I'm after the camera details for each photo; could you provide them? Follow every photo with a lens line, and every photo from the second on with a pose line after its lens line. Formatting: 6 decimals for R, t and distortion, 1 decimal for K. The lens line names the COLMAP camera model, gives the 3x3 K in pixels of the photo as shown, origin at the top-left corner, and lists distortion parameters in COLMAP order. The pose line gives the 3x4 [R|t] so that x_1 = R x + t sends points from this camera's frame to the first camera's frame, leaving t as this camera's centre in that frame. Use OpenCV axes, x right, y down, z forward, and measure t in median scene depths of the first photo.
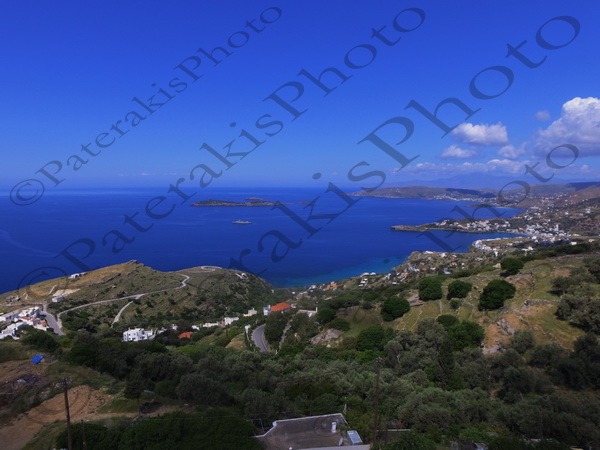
lens RADIAL K [[402.6, 0, 296.2], [0, 402.6, 223.3], [0, 0, 1]] dist [-0.124949, 0.088035]
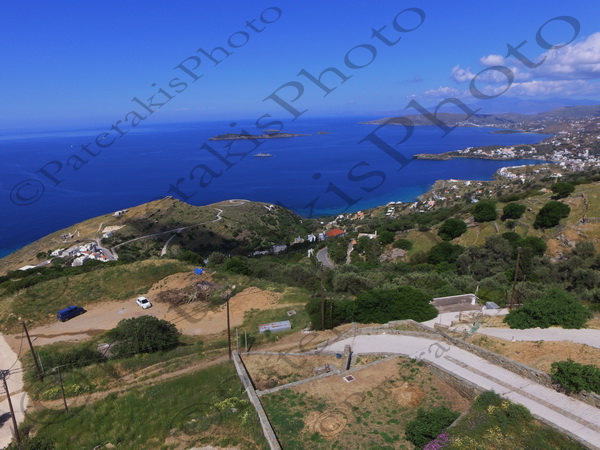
lens RADIAL K [[402.6, 0, 295.7], [0, 402.6, 221.6], [0, 0, 1]] dist [-0.124949, 0.088035]
pose [[0.998504, -0.024226, -0.049022, -0.054534], [0.031950, 0.986028, 0.163486, -0.001184], [0.044376, -0.164808, 0.985327, -0.043339]]
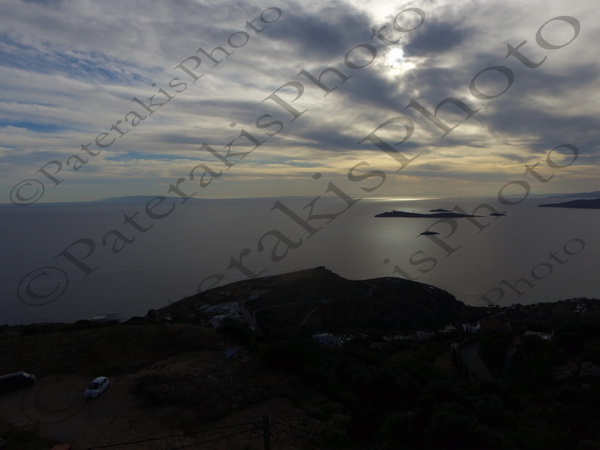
lens RADIAL K [[402.6, 0, 294.2], [0, 402.6, 223.7], [0, 0, 1]] dist [-0.124949, 0.088035]
pose [[0.898553, 0.011400, -0.438716, -0.034796], [-0.024417, 0.999413, -0.024039, 0.018261], [0.438184, 0.032313, 0.898304, 0.055804]]
